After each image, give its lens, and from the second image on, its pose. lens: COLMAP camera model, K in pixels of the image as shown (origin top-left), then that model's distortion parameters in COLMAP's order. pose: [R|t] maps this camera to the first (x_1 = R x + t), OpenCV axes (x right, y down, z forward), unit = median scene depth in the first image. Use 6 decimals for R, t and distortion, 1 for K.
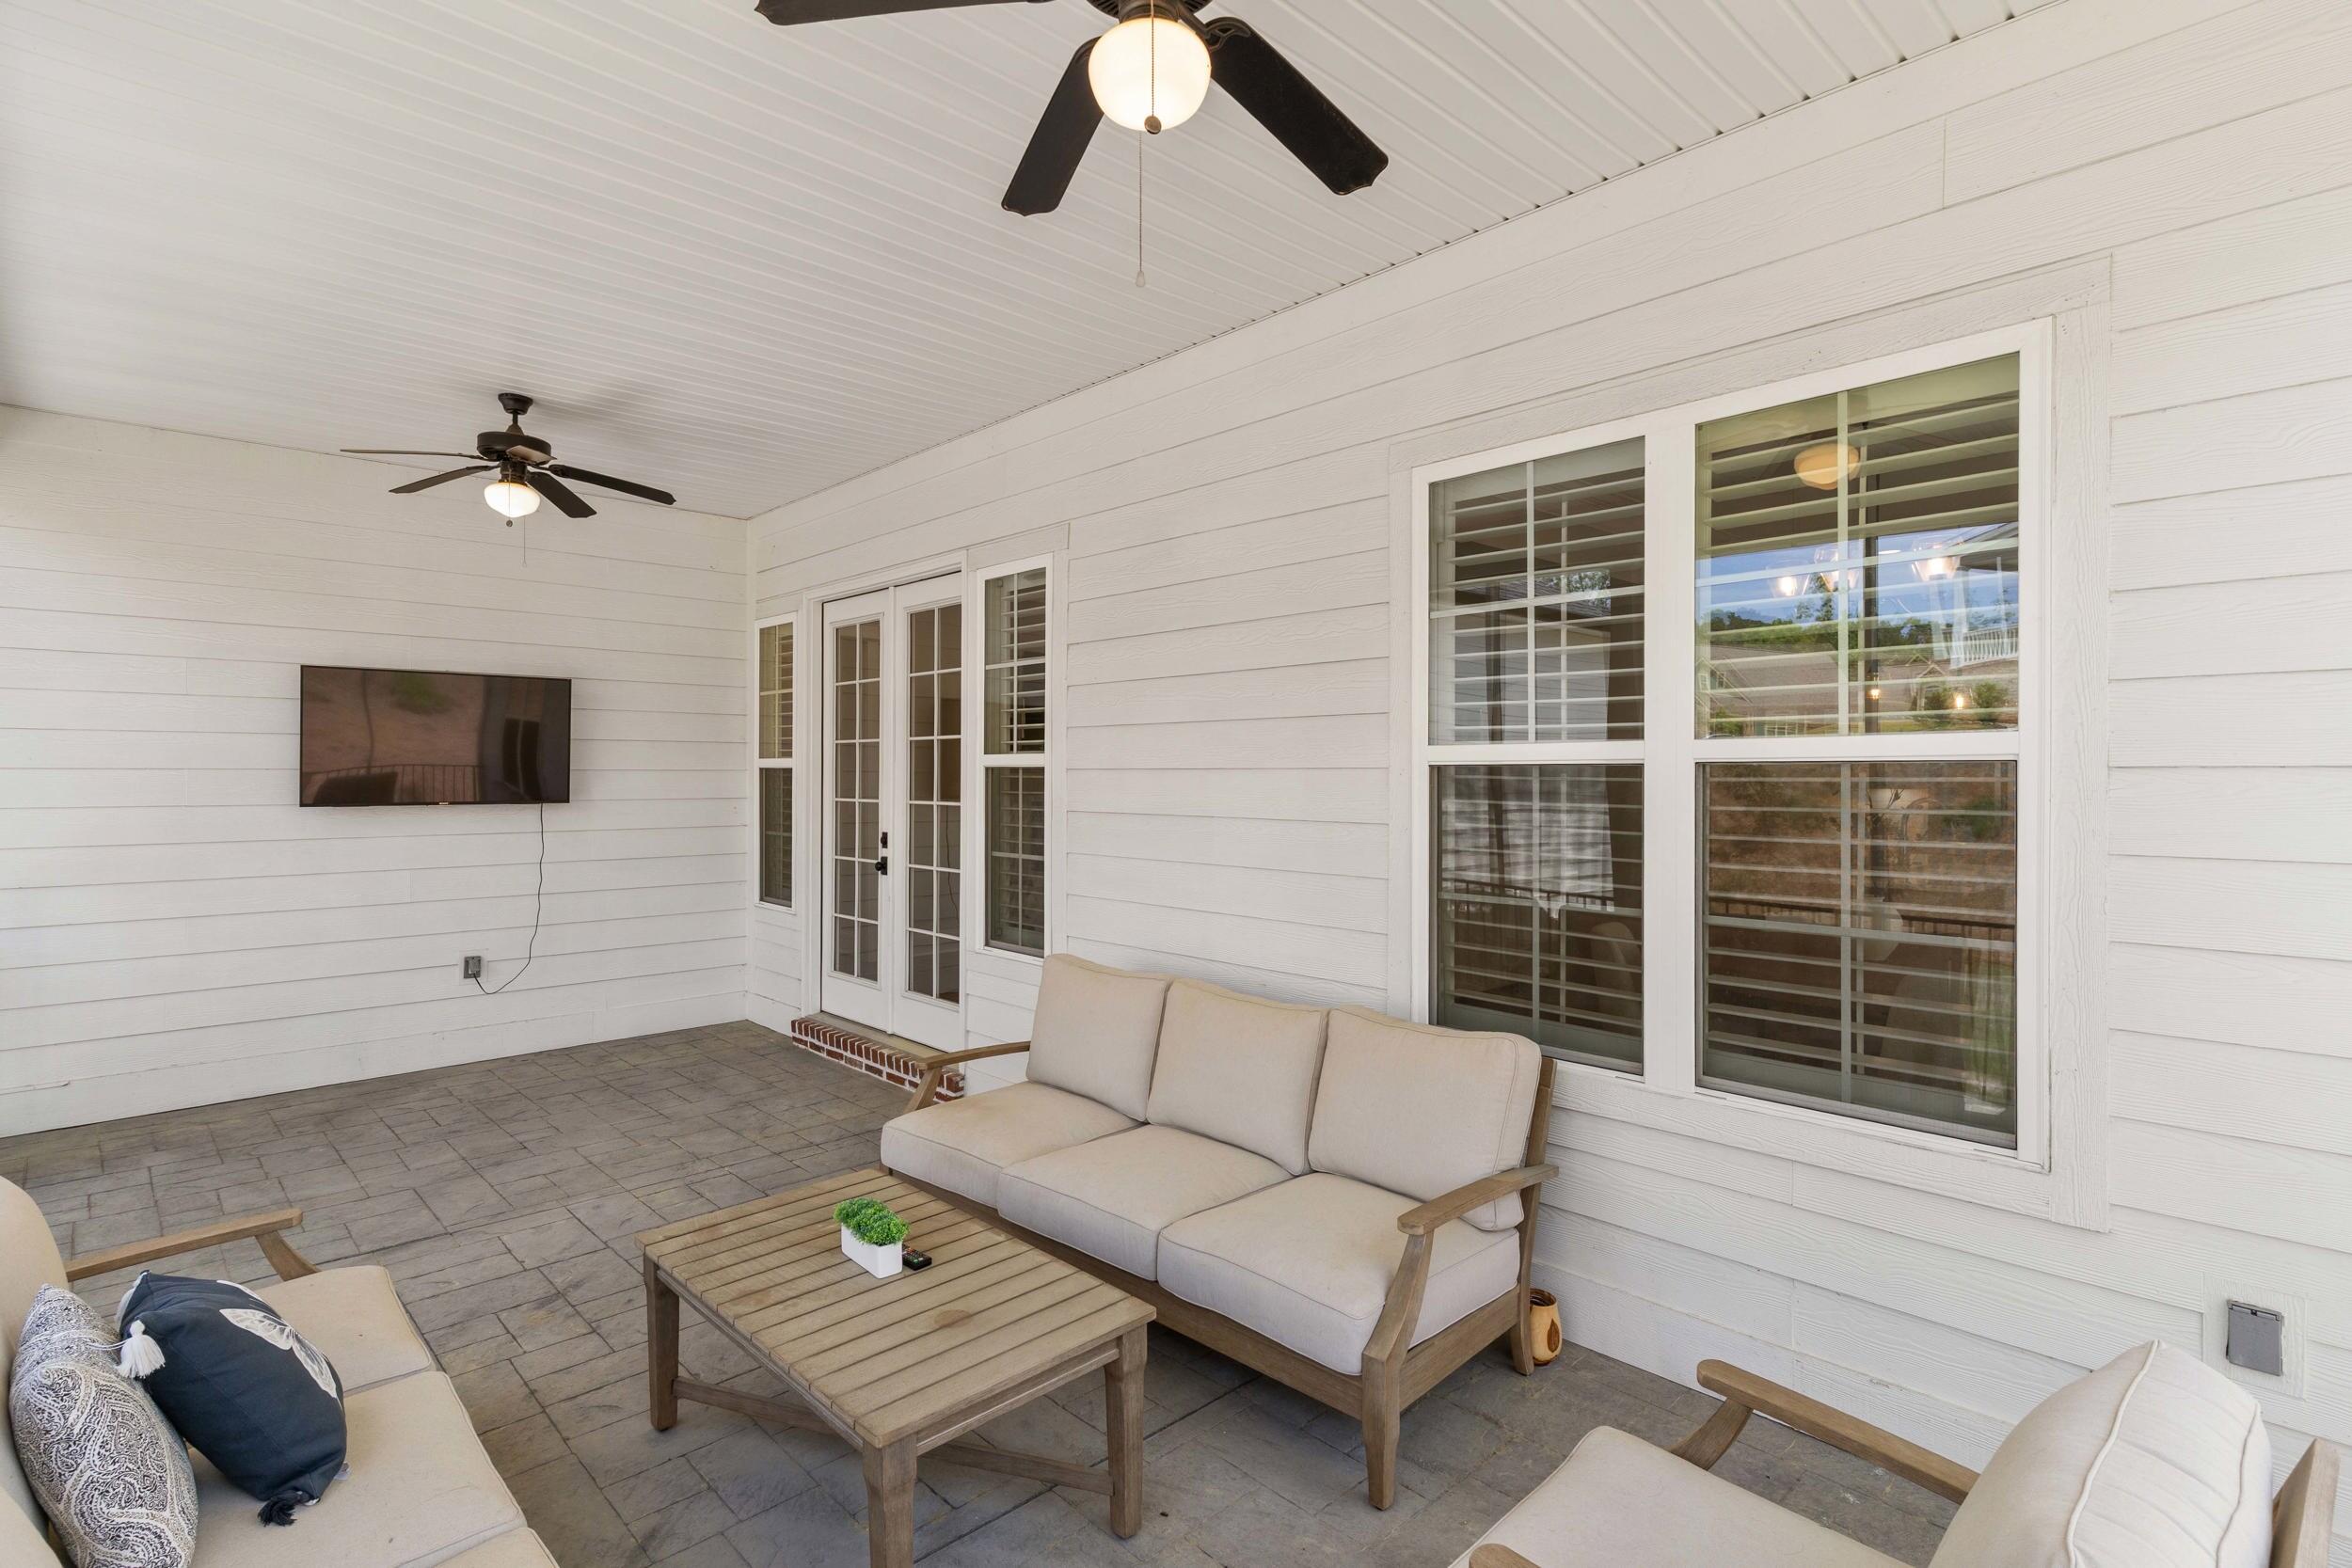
lens RADIAL K [[1119.8, 0, 1176.0], [0, 1119.8, 784.0], [0, 0, 1]] dist [0.000081, 0.000147]
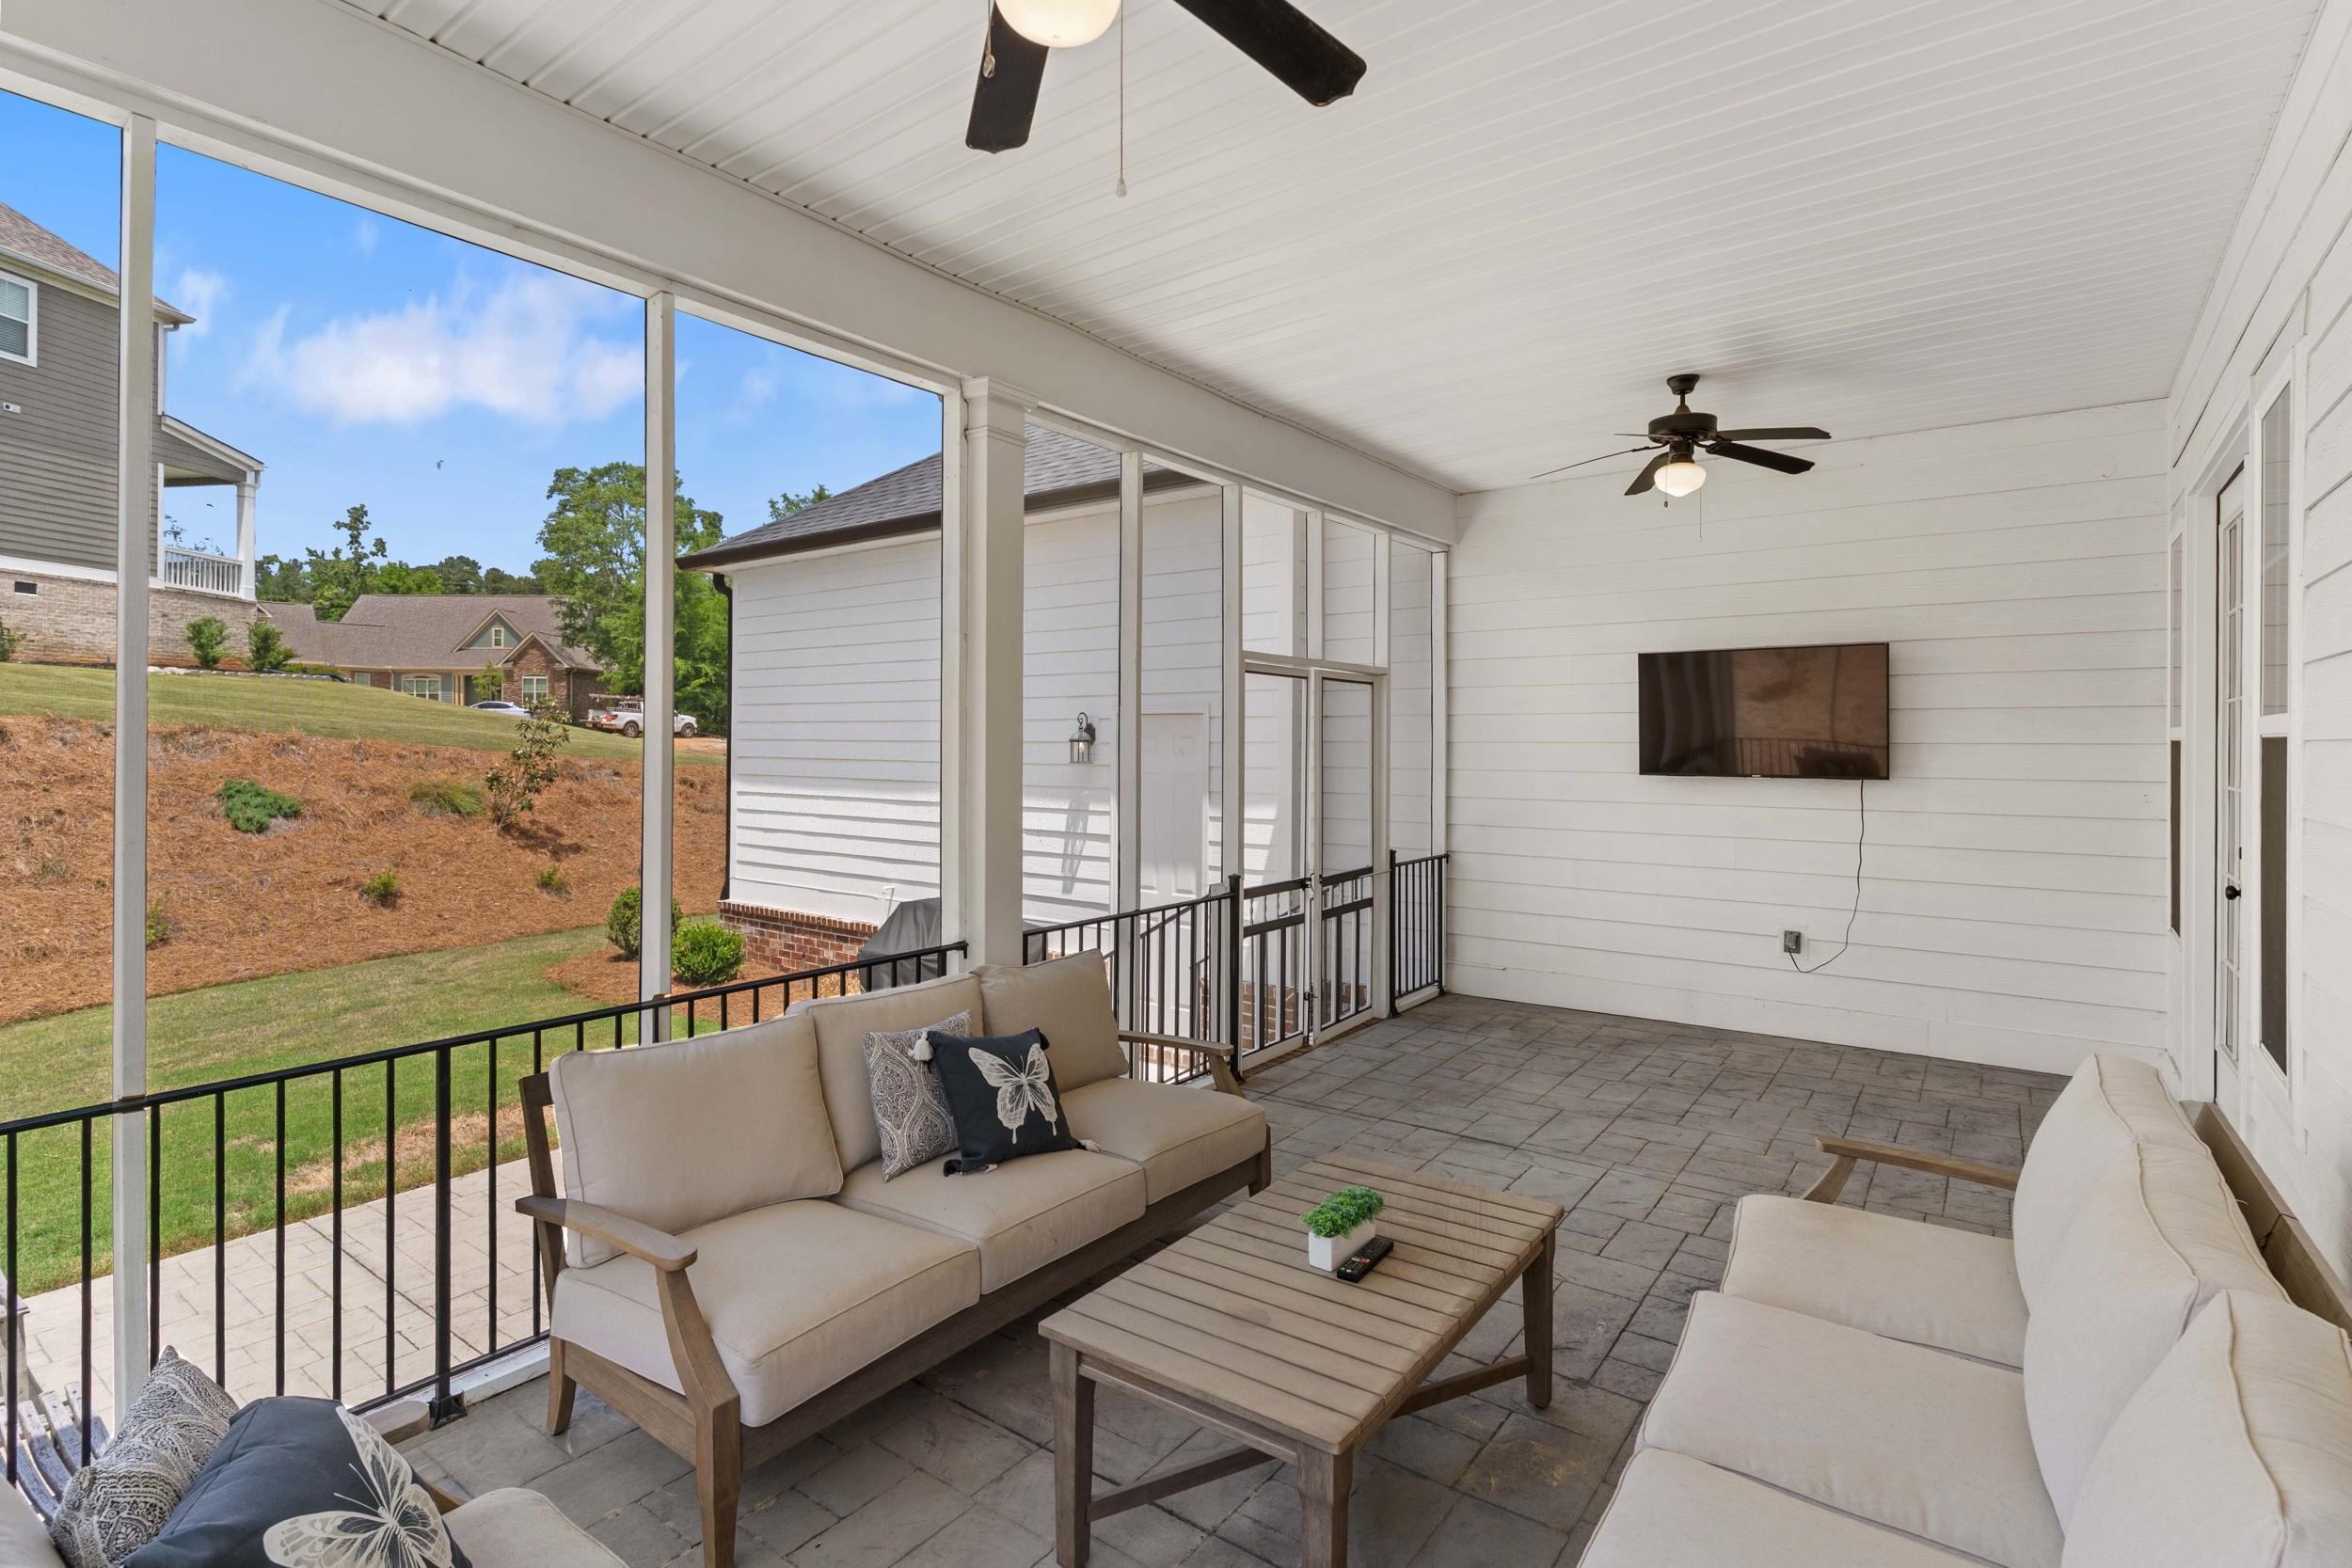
lens RADIAL K [[1139.6, 0, 1166.6], [0, 1139.6, 744.6], [0, 0, 1]] dist [-0.001062, 0.000034]
pose [[0.155531, -0.002538, -0.987828, 0.361921], [-0.009302, 0.999949, -0.004034, -0.002603], [0.987787, 0.009816, 0.155499, 0.373882]]
